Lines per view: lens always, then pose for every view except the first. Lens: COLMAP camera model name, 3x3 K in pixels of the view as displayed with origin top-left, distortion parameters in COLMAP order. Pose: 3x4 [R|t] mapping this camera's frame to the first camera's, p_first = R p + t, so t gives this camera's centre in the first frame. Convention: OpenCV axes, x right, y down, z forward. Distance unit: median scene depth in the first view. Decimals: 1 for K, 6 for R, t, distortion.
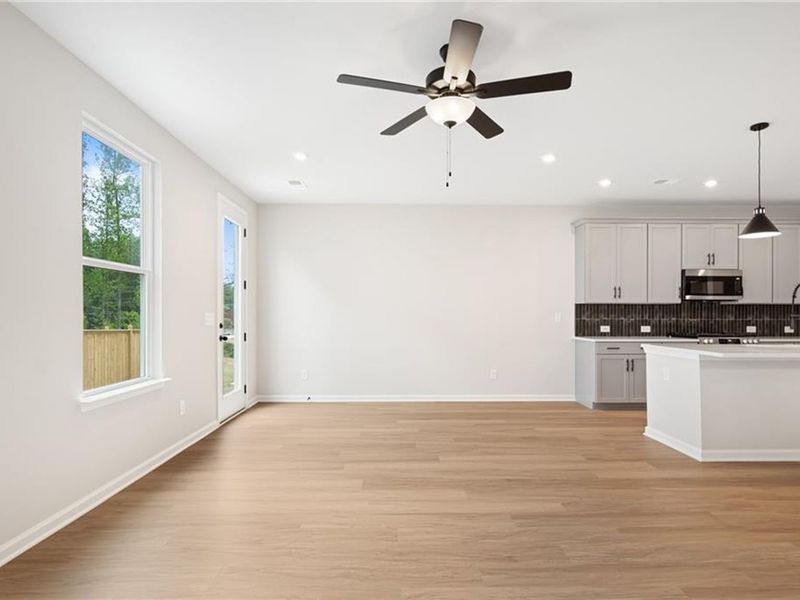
lens RADIAL K [[413.8, 0, 399.5], [0, 413.8, 294.6], [0, 0, 1]] dist [0.000326, 0.000082]
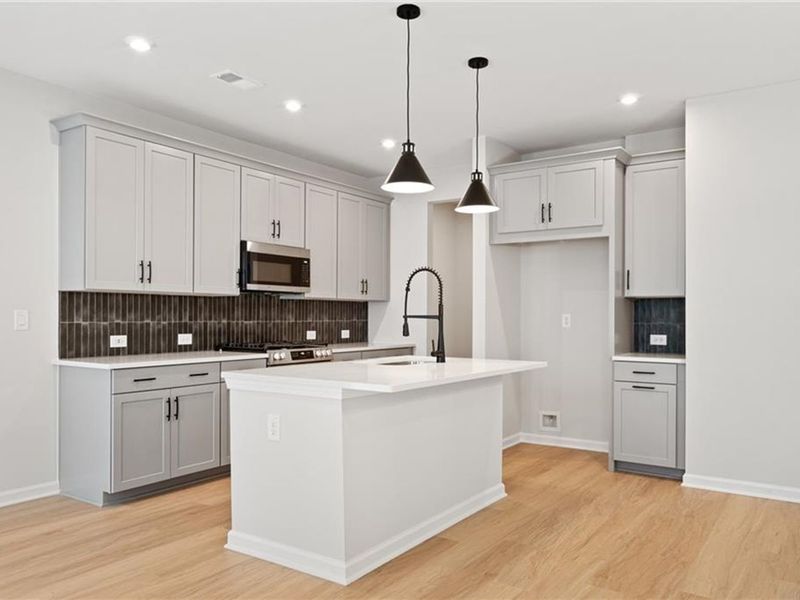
lens RADIAL K [[628.4, 0, 400.5], [0, 628.4, 324.6], [0, 0, 1]] dist [0.004499, 0.004356]
pose [[0.569163, -0.011216, 0.822148, 0.050282], [-0.043722, 0.998079, 0.043885, 0.012087], [-0.821062, -0.060923, 0.567579, 0.267422]]
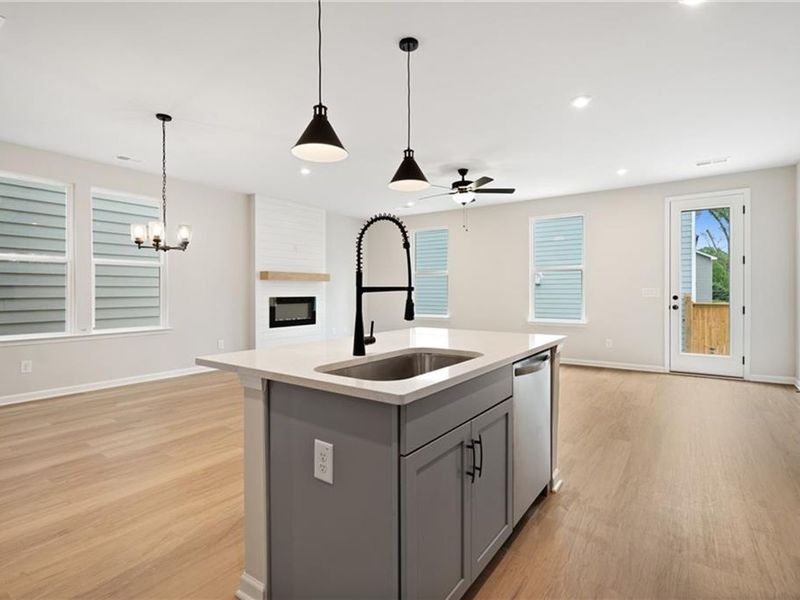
lens RADIAL K [[413.8, 0, 399.5], [0, 413.8, 294.6], [0, 0, 1]] dist [0.000326, 0.000082]
pose [[-0.584036, 0.003295, -0.811721, 0.868705], [0.039326, 0.998932, -0.024240, 0.043606], [0.810775, -0.046079, -0.583542, 0.823172]]
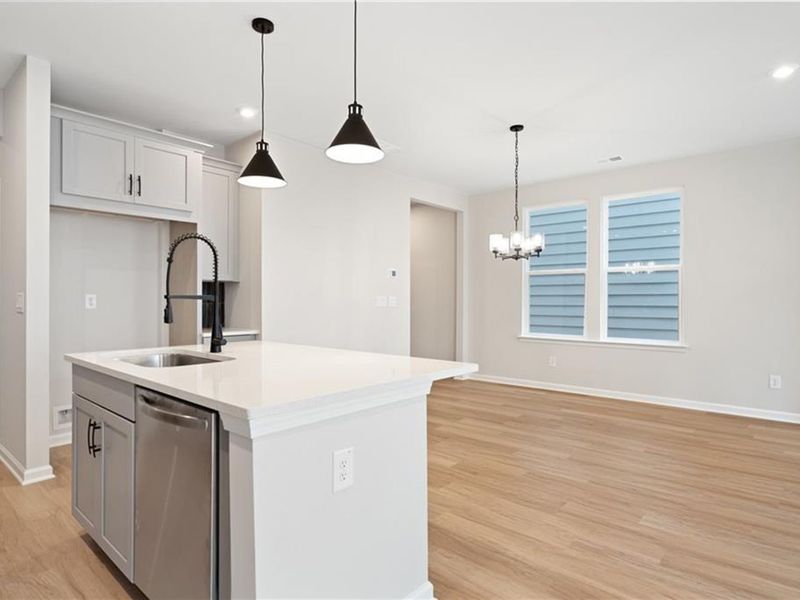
lens RADIAL K [[461.6, 0, 400.0], [0, 461.6, 300.0], [0, 0, 1]] dist [-0.000051, -0.000451]
pose [[-0.749500, -0.005730, 0.661980, 0.231102], [-0.037904, 0.998694, -0.034271, 0.041612], [-0.660918, -0.050777, -0.748738, 0.818594]]
